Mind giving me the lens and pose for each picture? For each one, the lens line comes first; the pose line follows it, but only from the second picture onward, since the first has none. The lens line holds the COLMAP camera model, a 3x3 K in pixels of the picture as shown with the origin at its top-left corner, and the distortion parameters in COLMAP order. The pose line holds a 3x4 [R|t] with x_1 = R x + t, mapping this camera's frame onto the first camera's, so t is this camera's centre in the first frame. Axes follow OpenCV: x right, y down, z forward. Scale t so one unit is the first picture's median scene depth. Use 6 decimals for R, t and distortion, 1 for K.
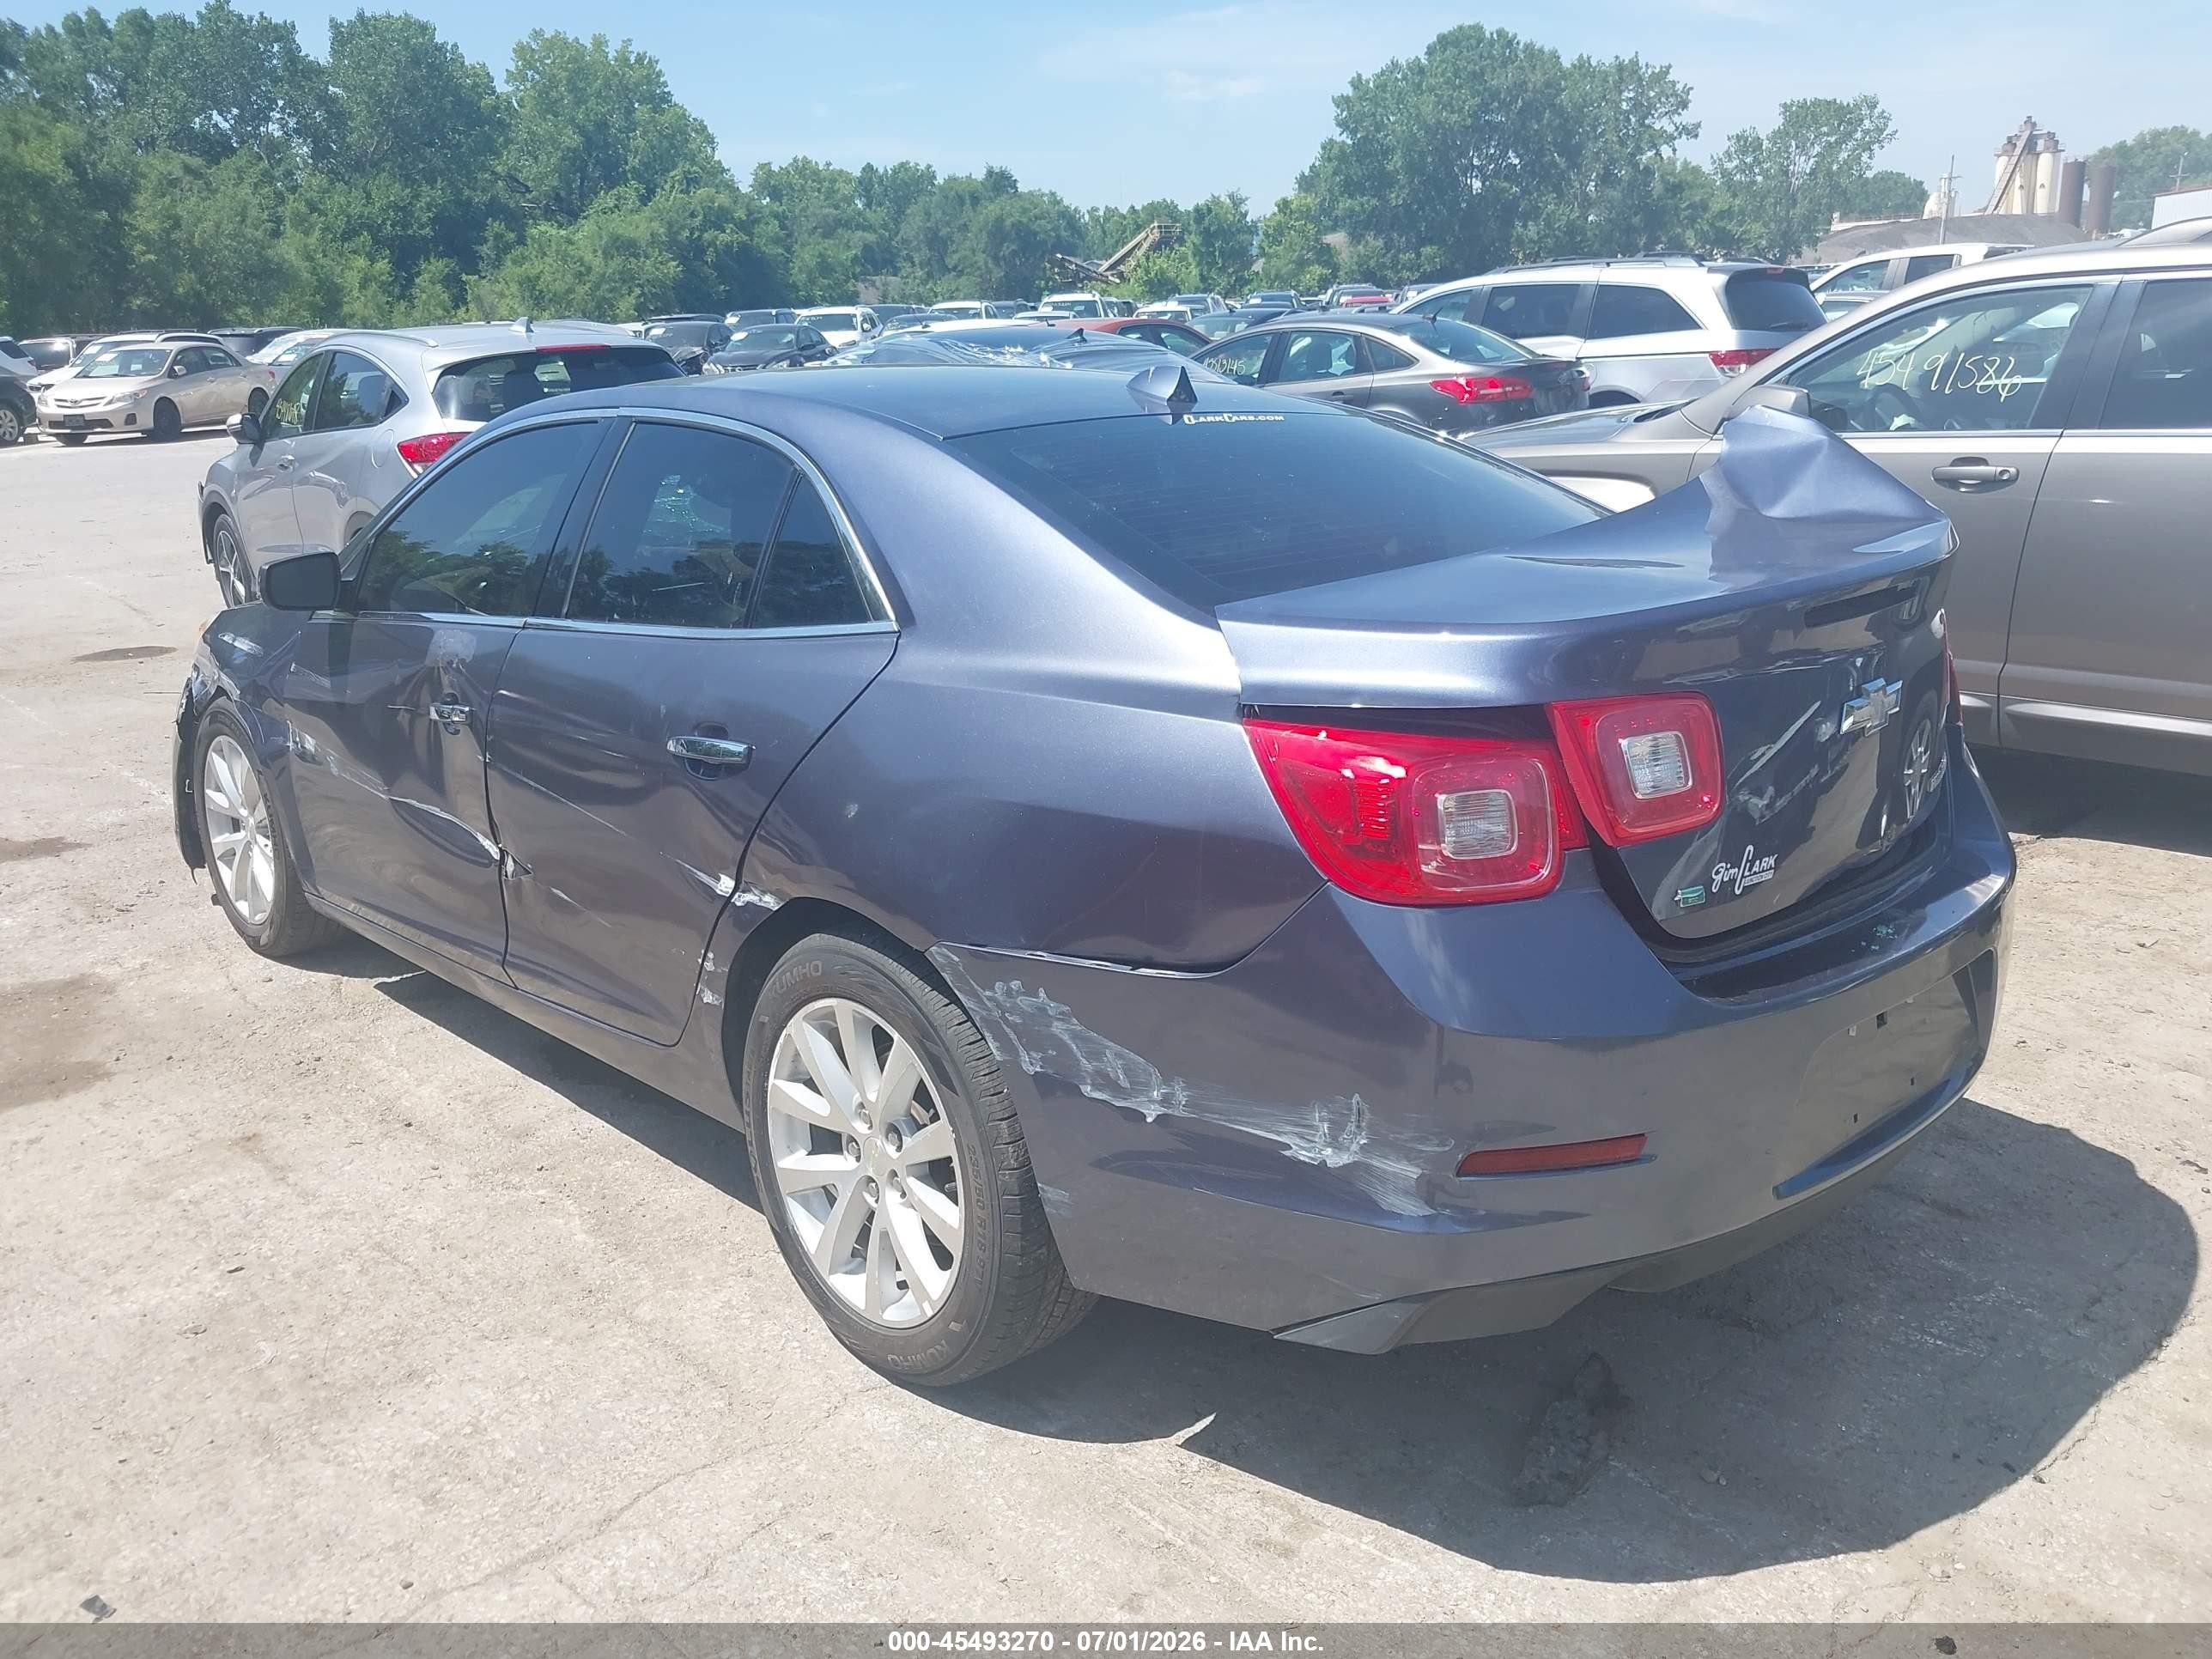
lens RADIAL K [[1737.7, 0, 1125.5], [0, 1737.7, 826.3], [0, 0, 1]] dist [0.001707, 0.003433]
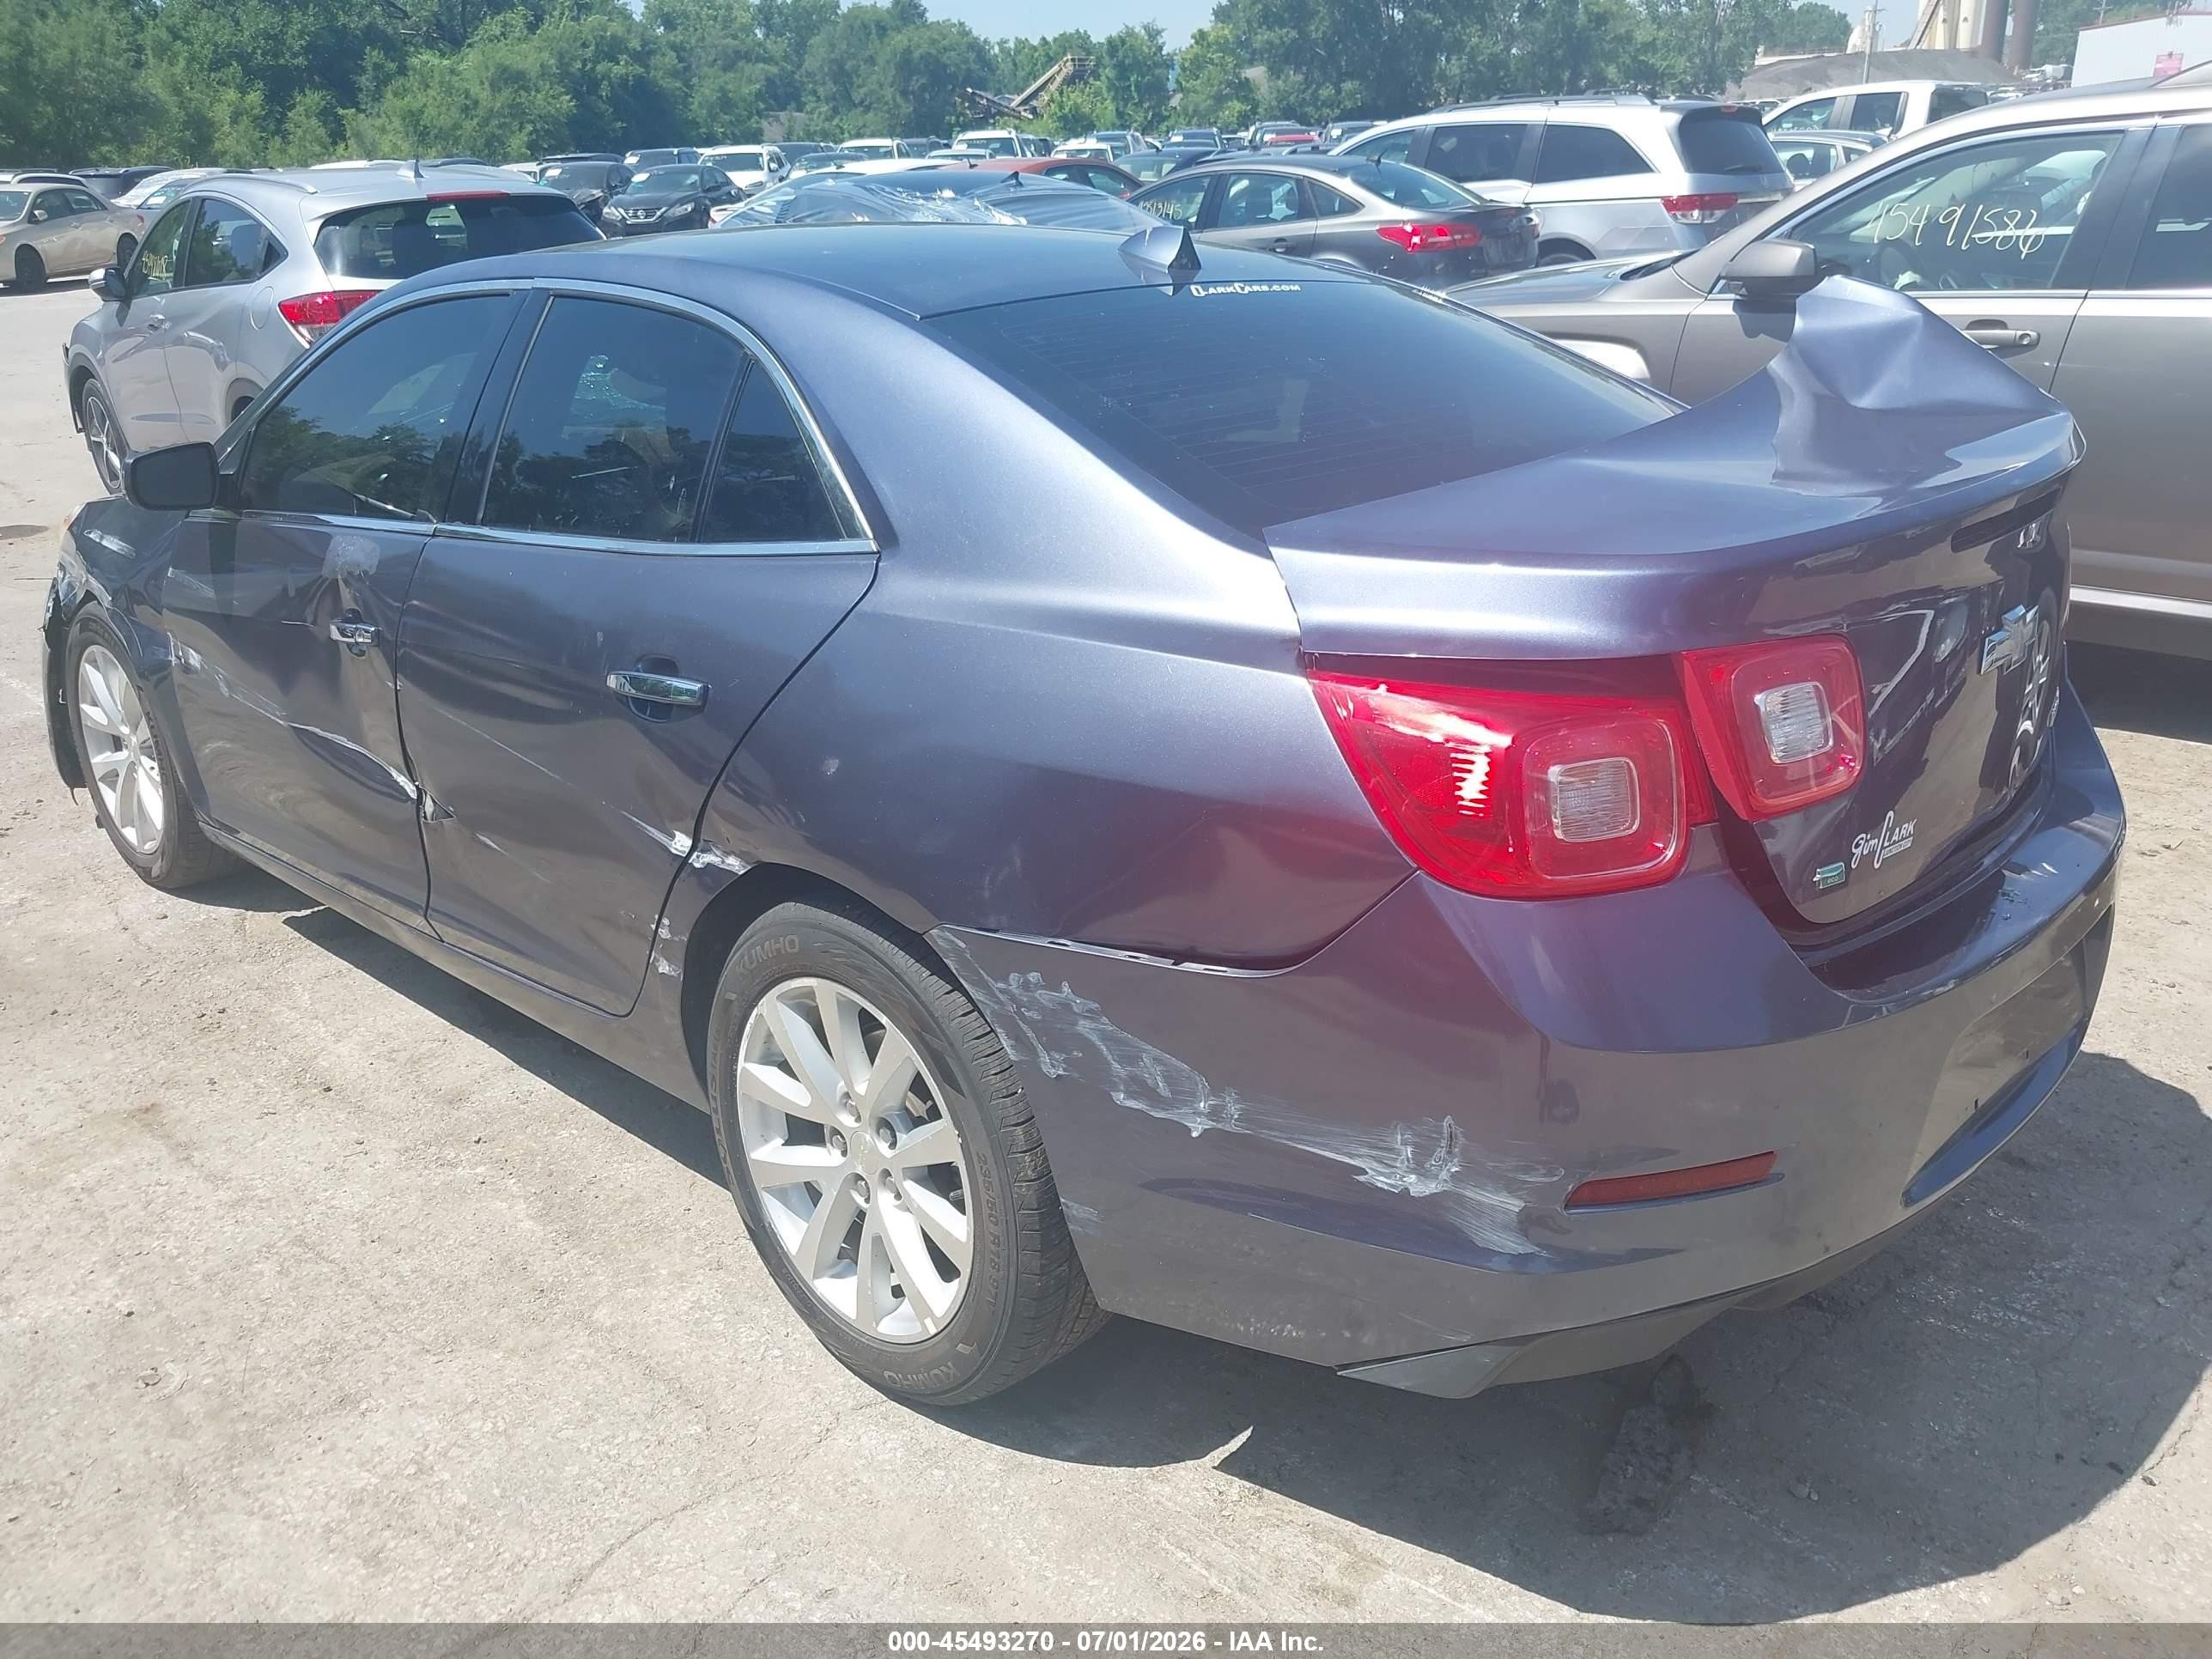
lens RADIAL K [[1705.1, 0, 1098.8], [0, 1705.1, 826.7], [0, 0, 1]] dist [0.003834, -0.002922]
pose [[0.999216, -0.013131, 0.037336, -0.042175], [0.009688, 0.995809, 0.090947, -0.040552], [-0.038374, -0.090514, 0.995156, 0.112391]]
